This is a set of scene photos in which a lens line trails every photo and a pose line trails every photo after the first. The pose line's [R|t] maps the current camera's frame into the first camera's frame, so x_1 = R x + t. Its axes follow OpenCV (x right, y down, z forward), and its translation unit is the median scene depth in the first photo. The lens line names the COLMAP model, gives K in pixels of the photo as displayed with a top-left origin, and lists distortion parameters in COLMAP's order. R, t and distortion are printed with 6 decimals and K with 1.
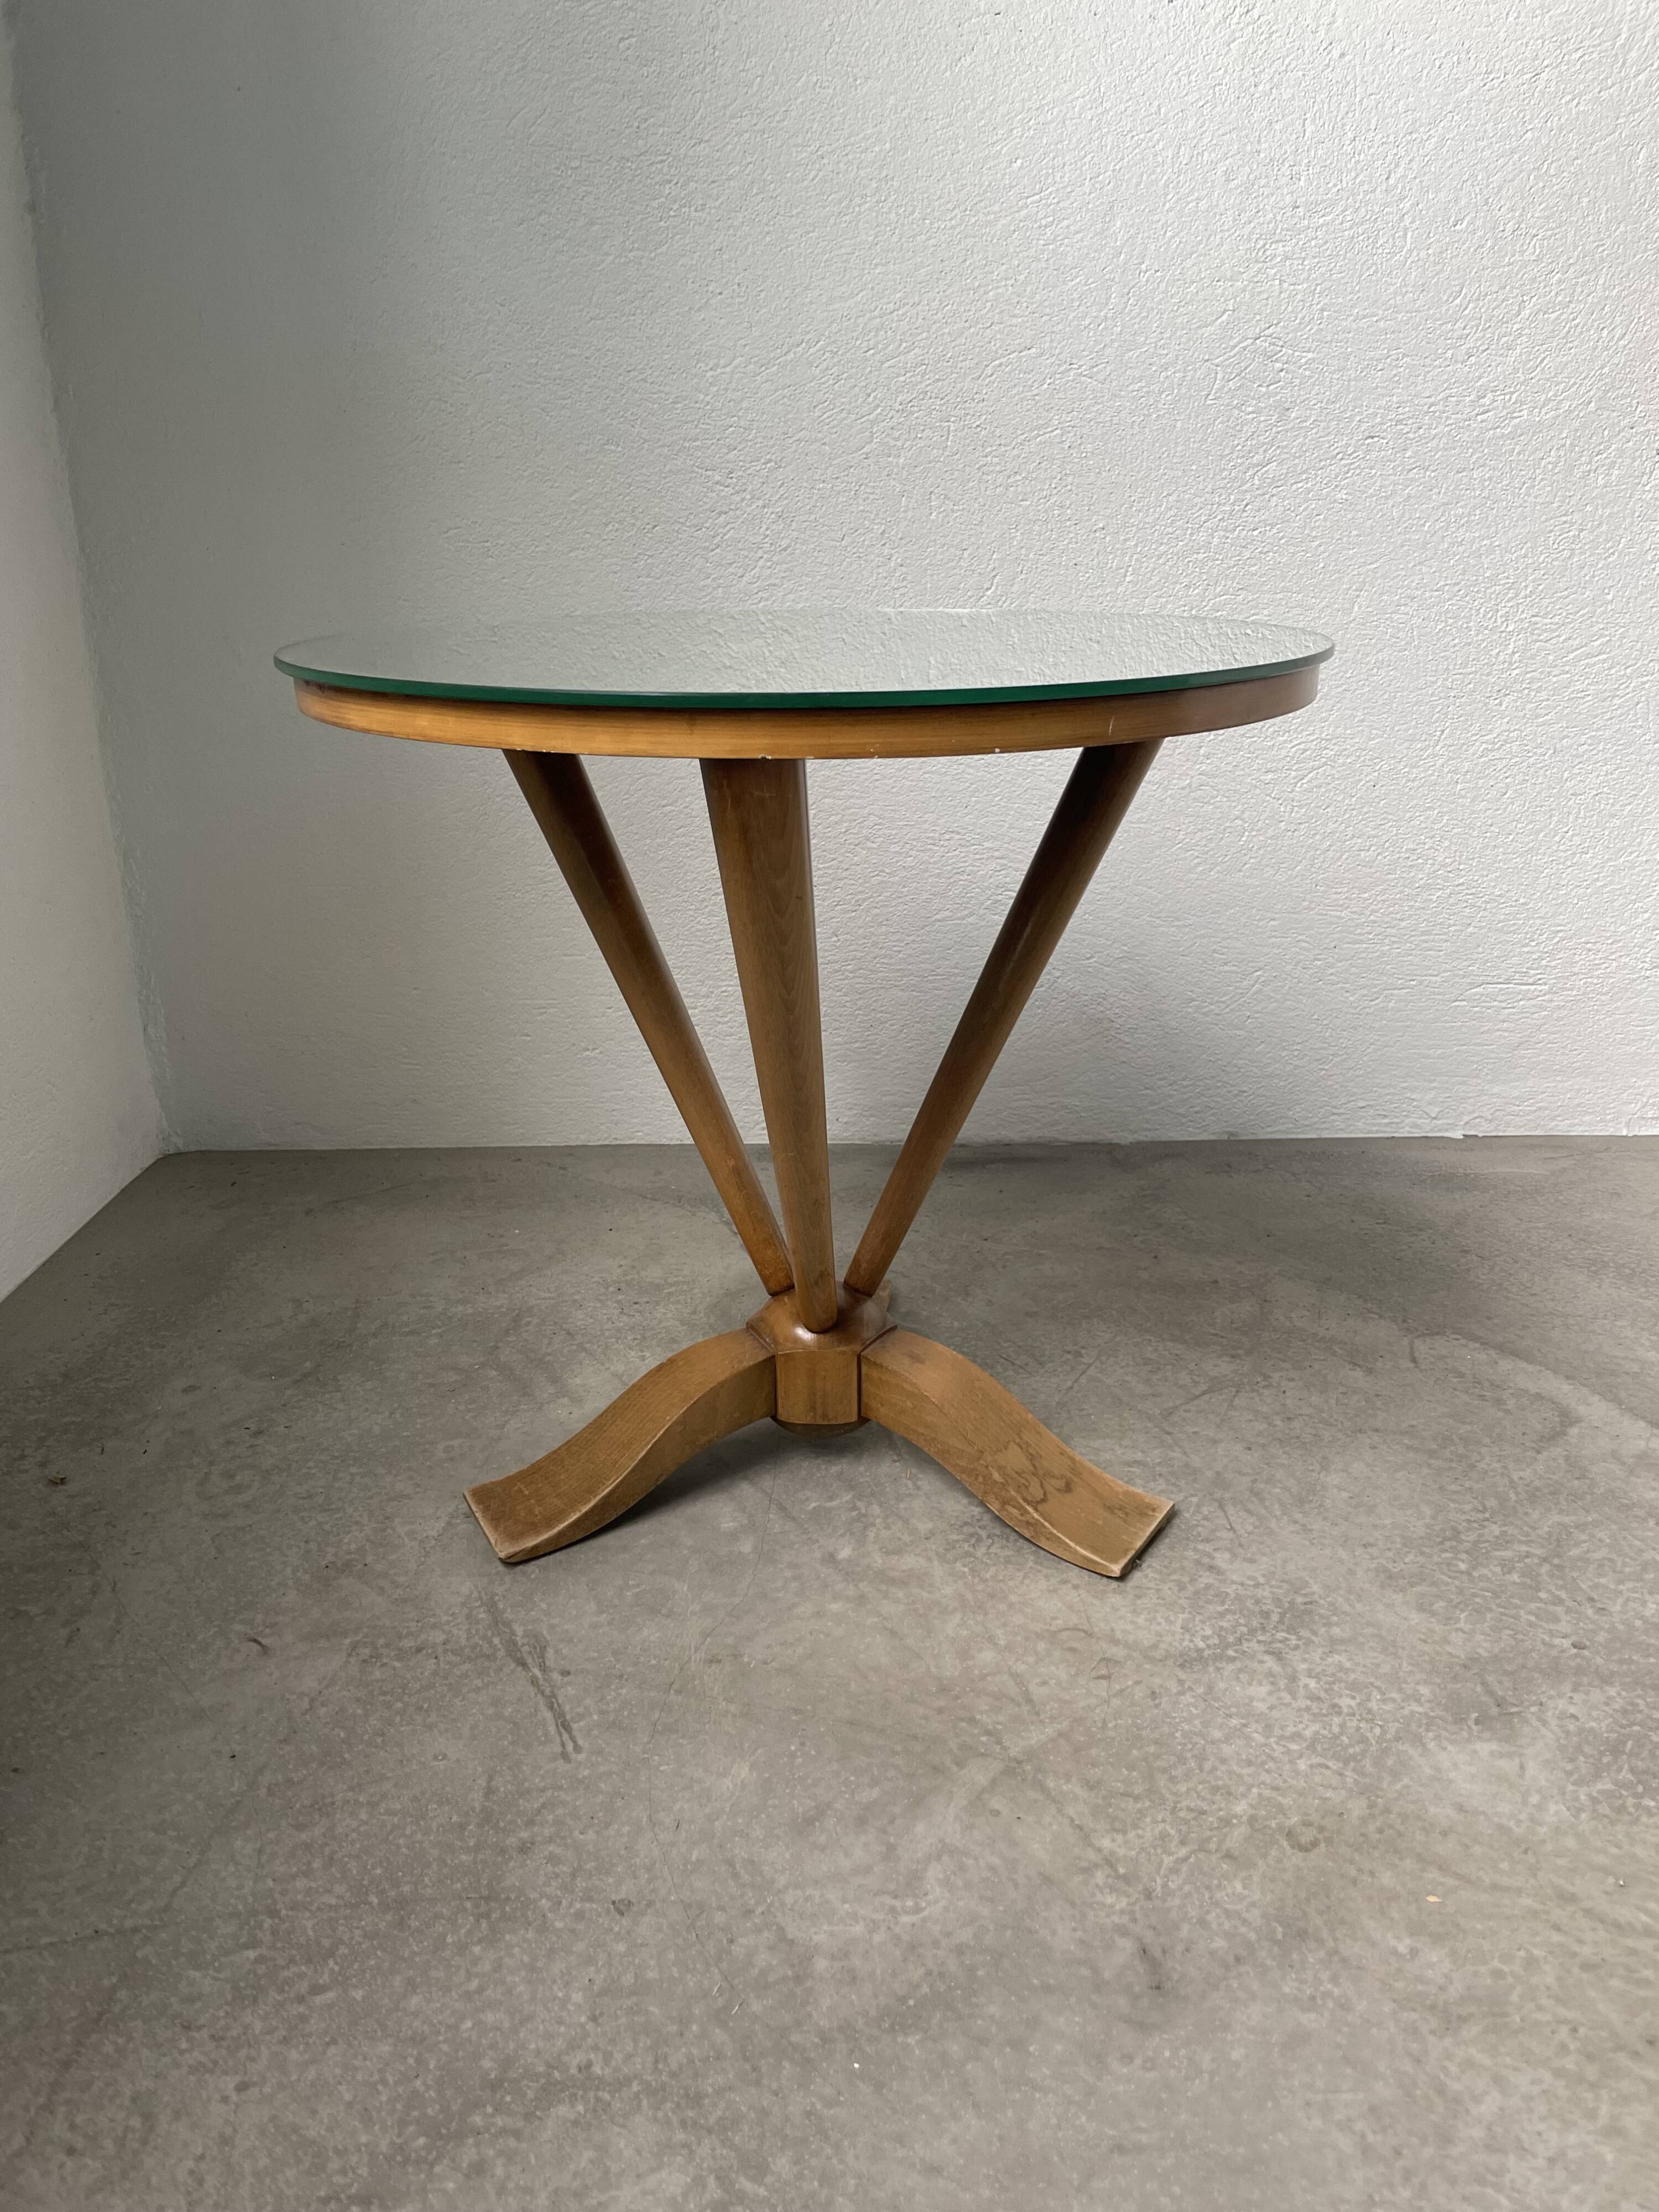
lens RADIAL K [[1696.5, 0, 844.2], [0, 1696.5, 1102.1], [0, 0, 1]] dist [0.081544, -0.115753]
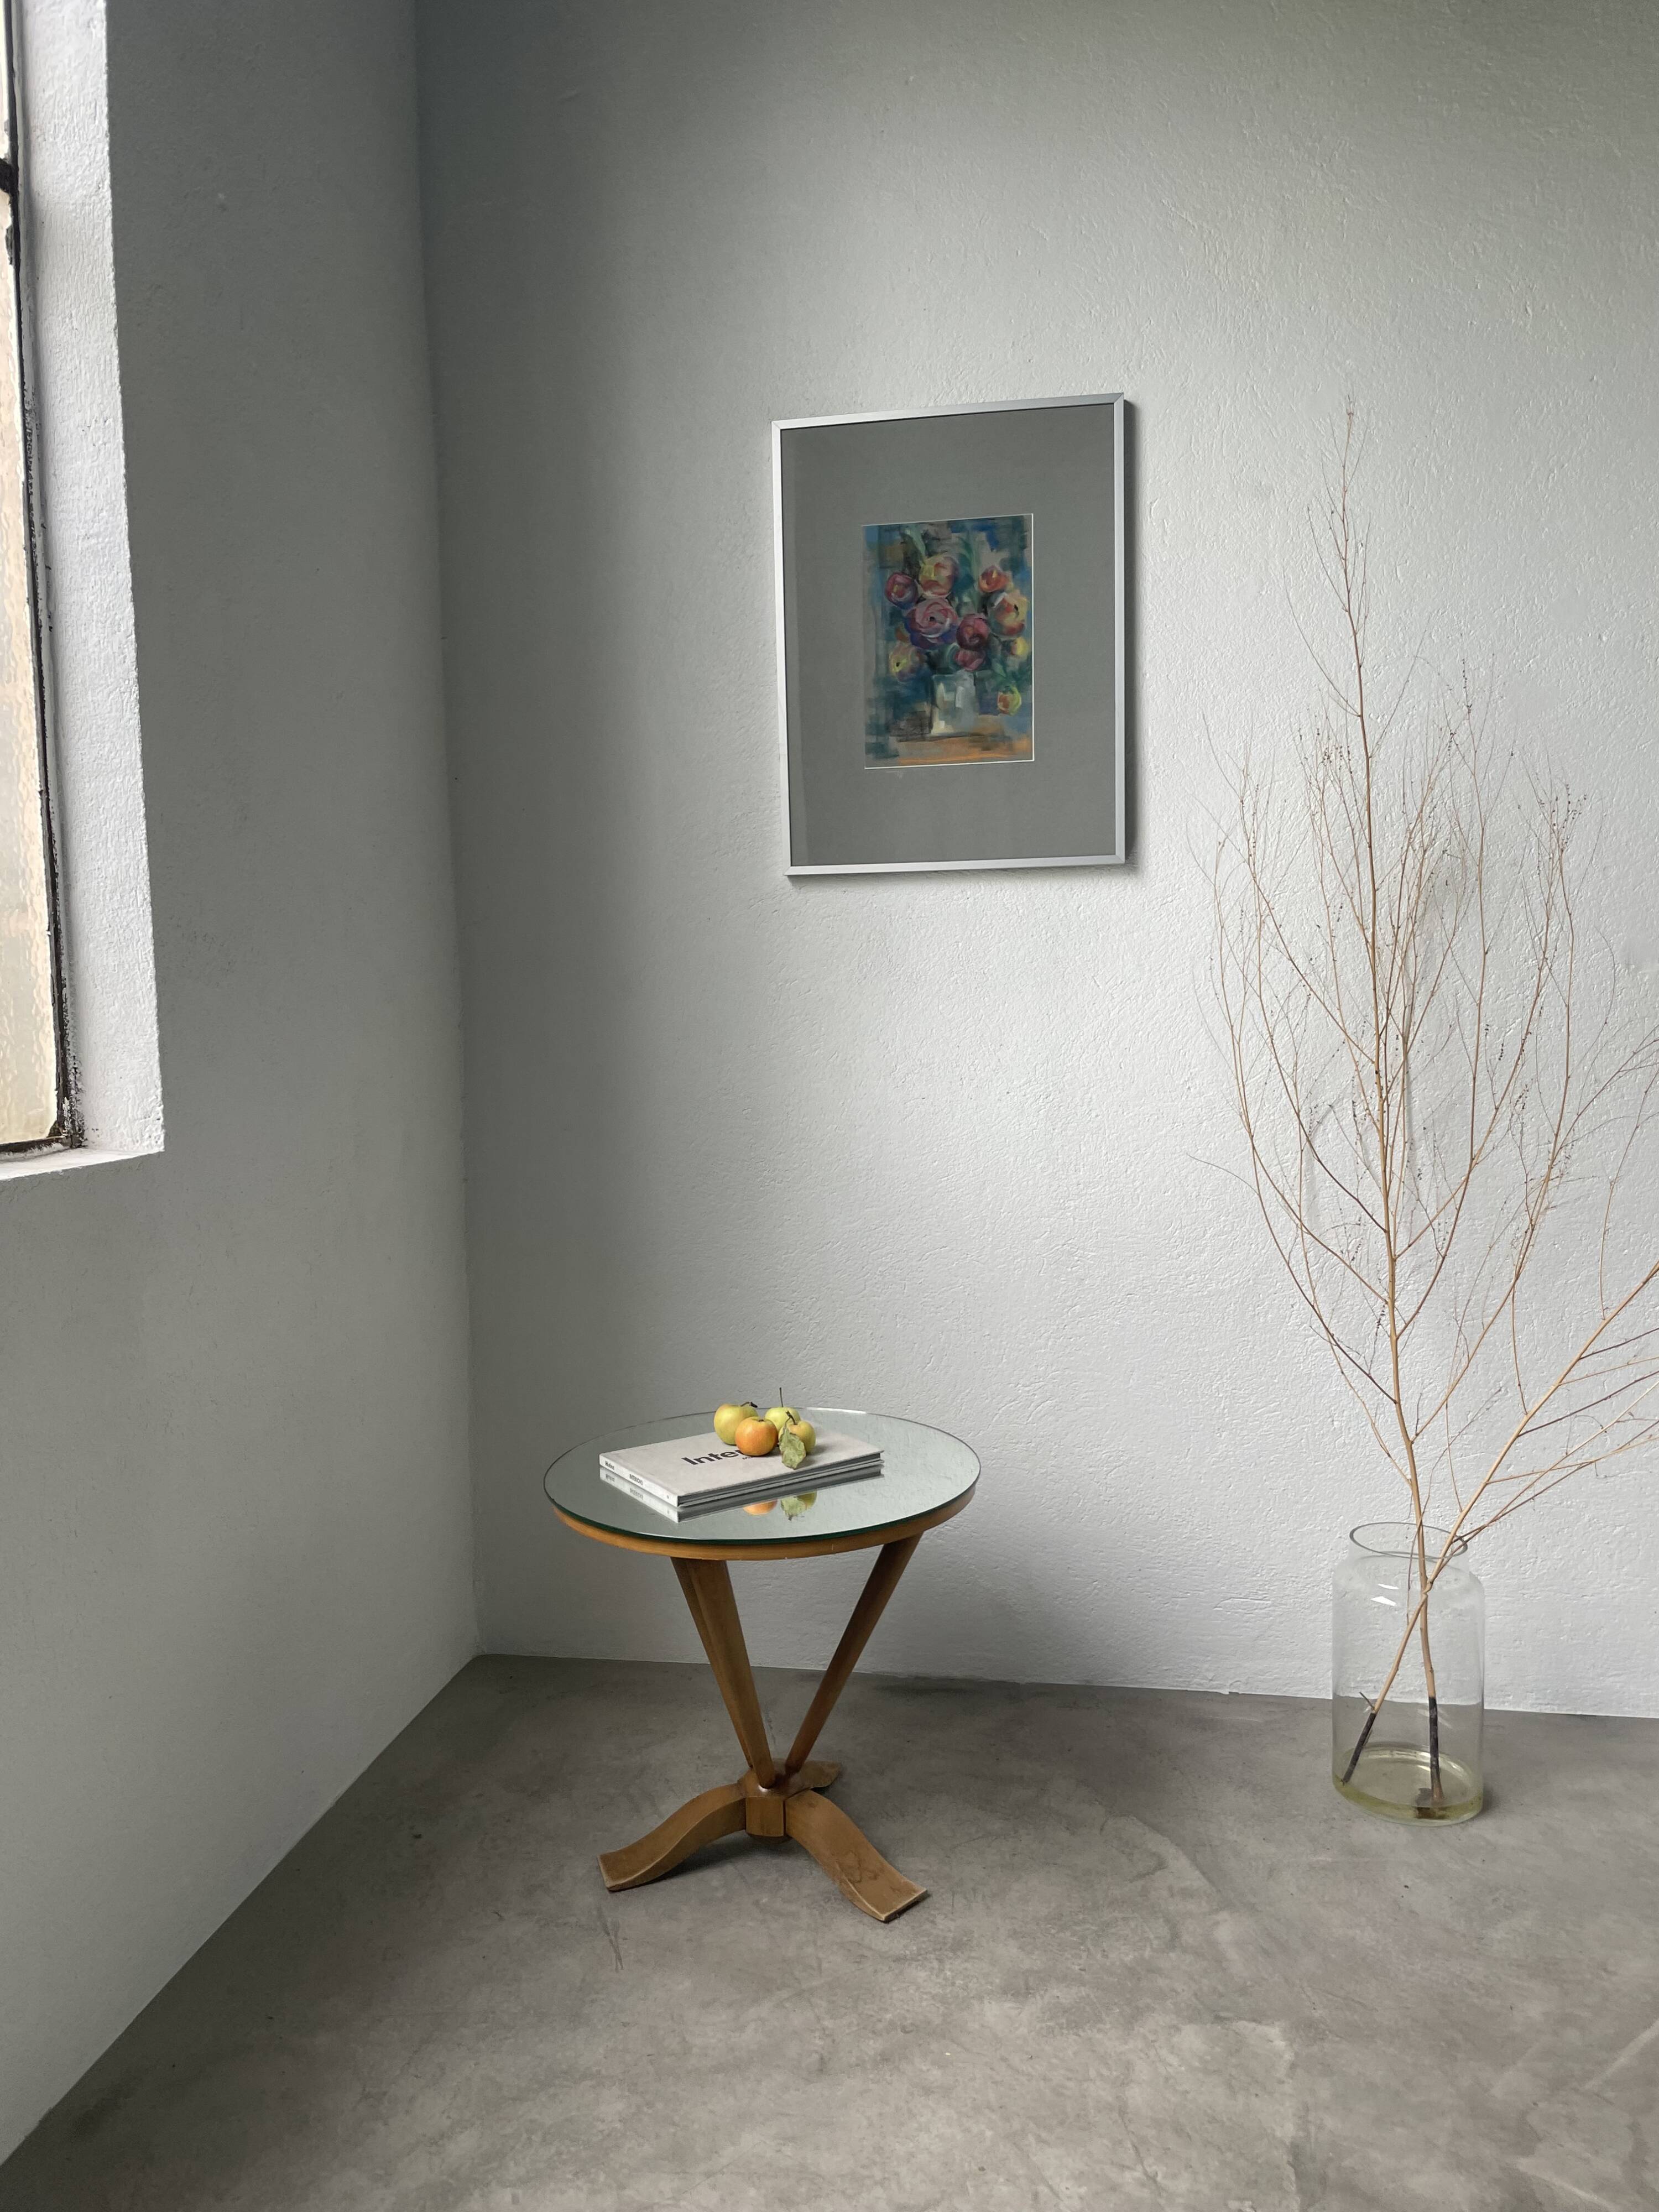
lens RADIAL K [[1696.5, 0, 827.9], [0, 1696.5, 1094.1], [0, 0, 1]] dist [0.081544, -0.115753]
pose [[0.983384, 0.001471, -0.181532, 0.465633], [-0.047490, 0.967231, -0.249418, -0.176323], [0.175217, 0.253894, 0.951229, -1.272952]]
